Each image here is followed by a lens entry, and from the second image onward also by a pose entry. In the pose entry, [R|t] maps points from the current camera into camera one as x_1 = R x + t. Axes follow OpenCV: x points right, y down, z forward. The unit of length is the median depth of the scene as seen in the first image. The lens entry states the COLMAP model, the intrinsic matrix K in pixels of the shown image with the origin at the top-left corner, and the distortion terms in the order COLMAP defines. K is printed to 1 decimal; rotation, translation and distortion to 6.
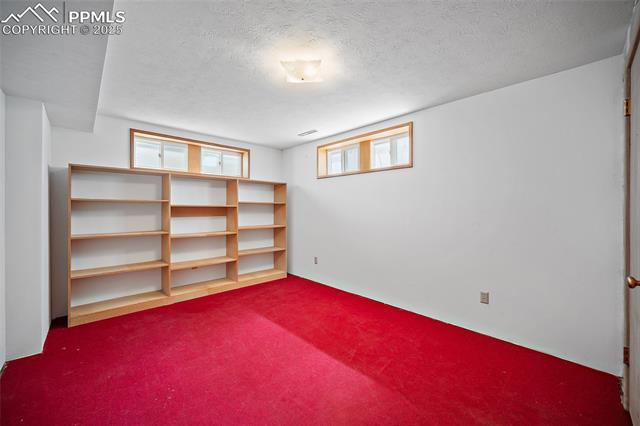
lens RADIAL K [[258.5, 0, 321.3], [0, 258.5, 211.7], [0, 0, 1]] dist [-0.000392, -0.000057]
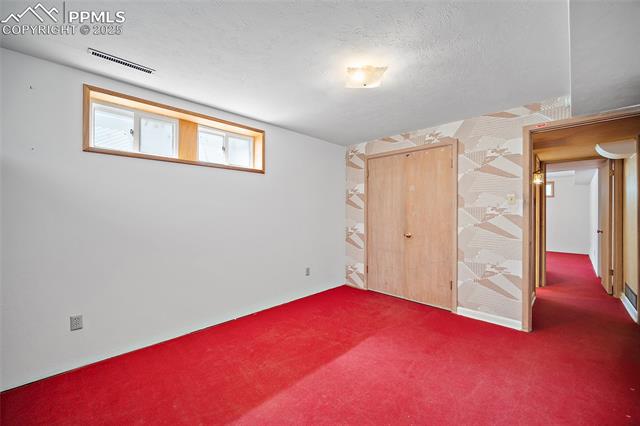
lens RADIAL K [[258.5, 0, 321.3], [0, 258.5, 211.7], [0, 0, 1]] dist [-0.000392, -0.000057]
pose [[-0.047483, 0.003708, 0.998865, -0.821918], [0.013519, 0.999904, -0.003069, -0.009164], [-0.998781, 0.013358, -0.047529, 0.926996]]
